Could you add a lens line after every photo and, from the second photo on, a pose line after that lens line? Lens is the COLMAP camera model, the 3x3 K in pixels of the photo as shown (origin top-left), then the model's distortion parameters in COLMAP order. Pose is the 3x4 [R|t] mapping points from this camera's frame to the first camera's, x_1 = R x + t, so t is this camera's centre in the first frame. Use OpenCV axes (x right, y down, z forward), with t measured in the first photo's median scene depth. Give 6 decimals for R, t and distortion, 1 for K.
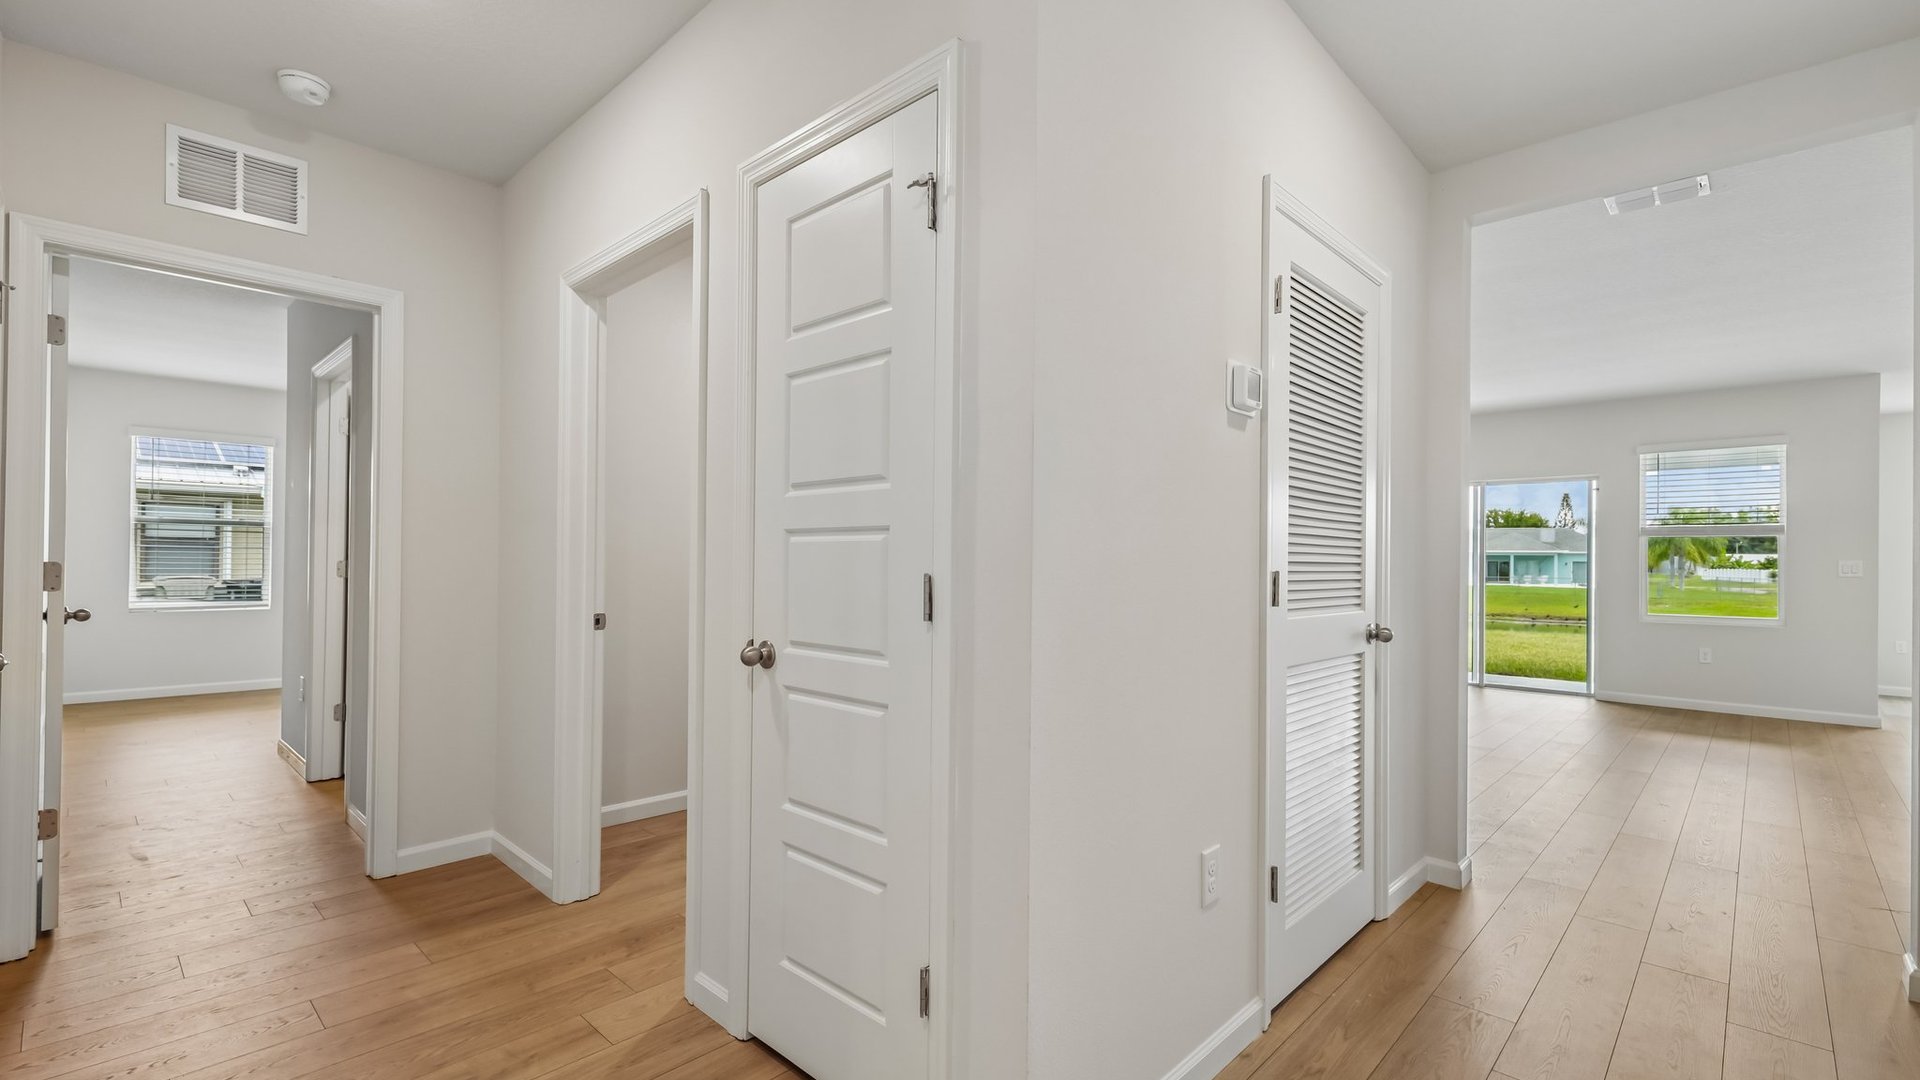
lens RADIAL K [[853.9, 0, 960.9], [0, 853.9, 556.1], [0, 0, 1]] dist [0.003057, 0.000250]
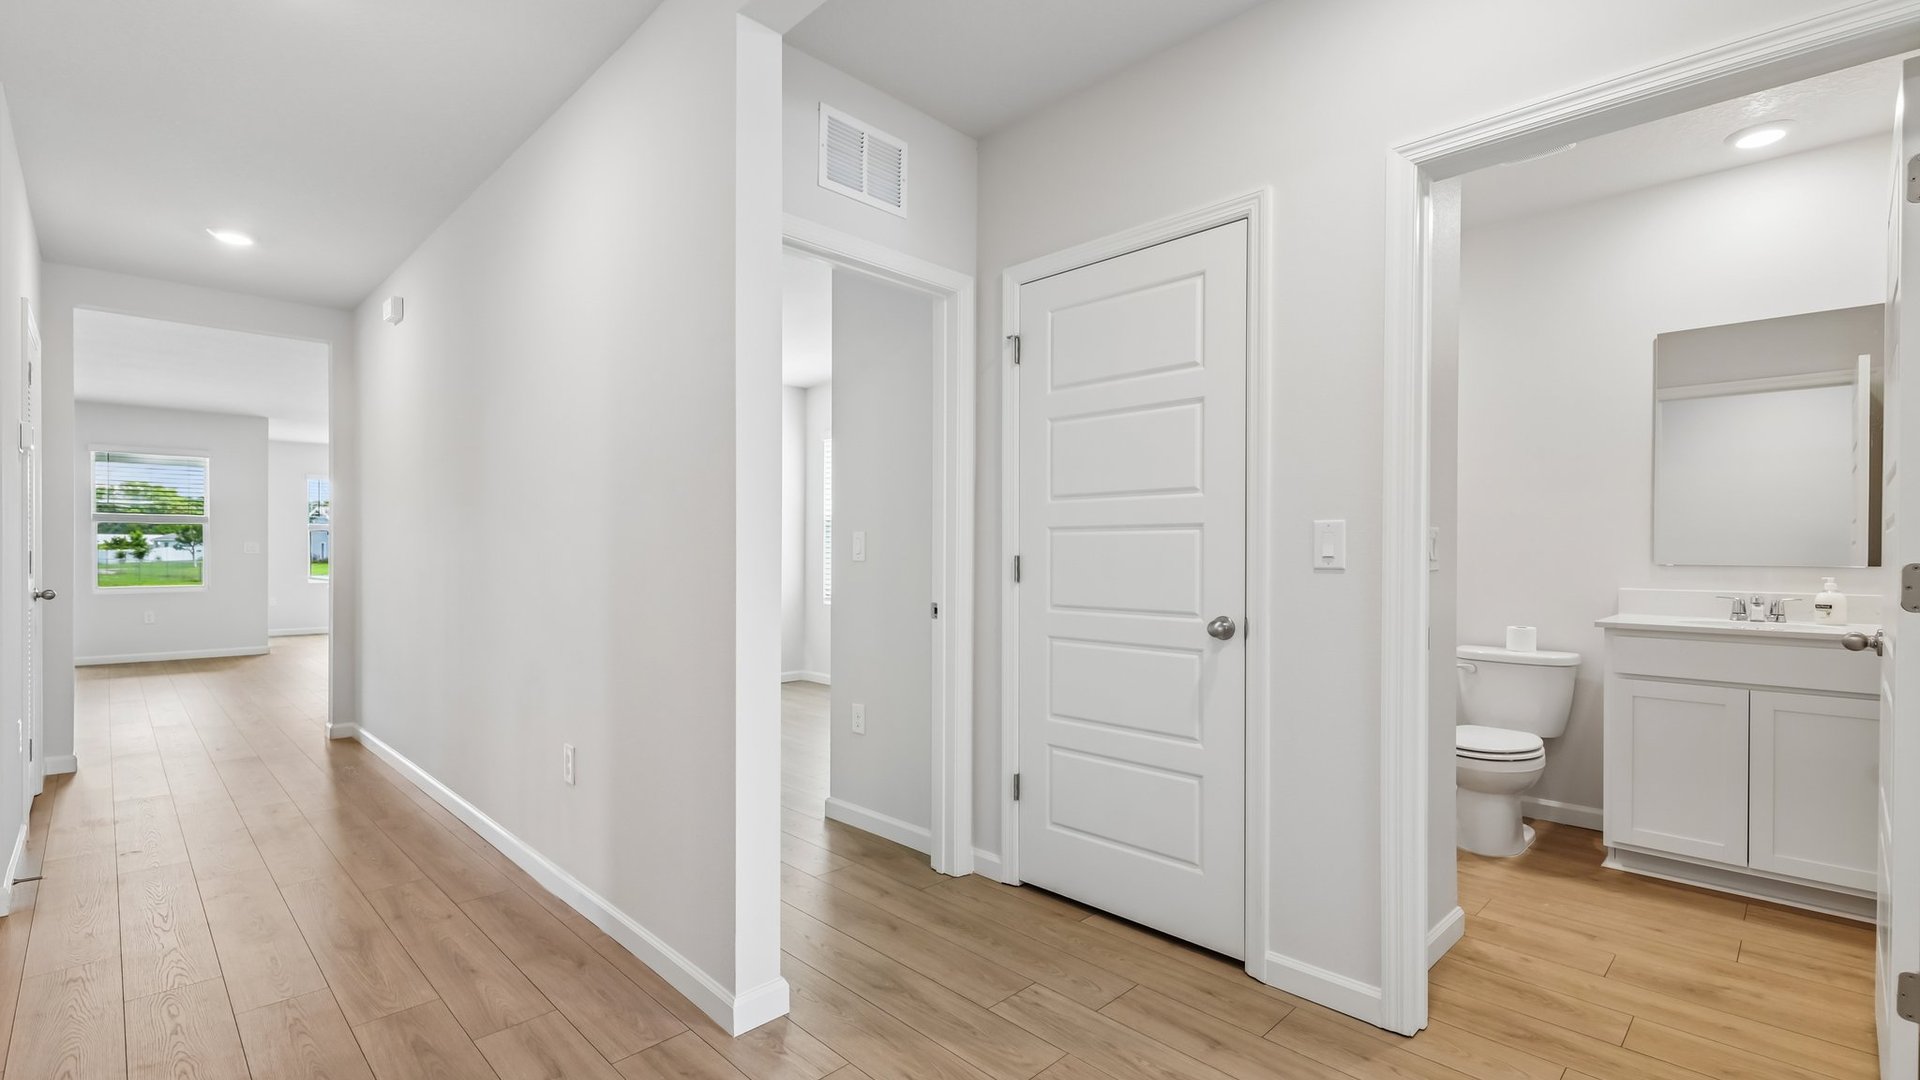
lens RADIAL K [[853.9, 0, 960.9], [0, 853.9, 556.1], [0, 0, 1]] dist [0.003057, 0.000250]
pose [[0.030854, -0.011972, 0.999452, -0.355019], [-0.011420, 0.999859, 0.012329, -0.003837], [-0.999459, -0.011794, 0.030713, -0.233969]]
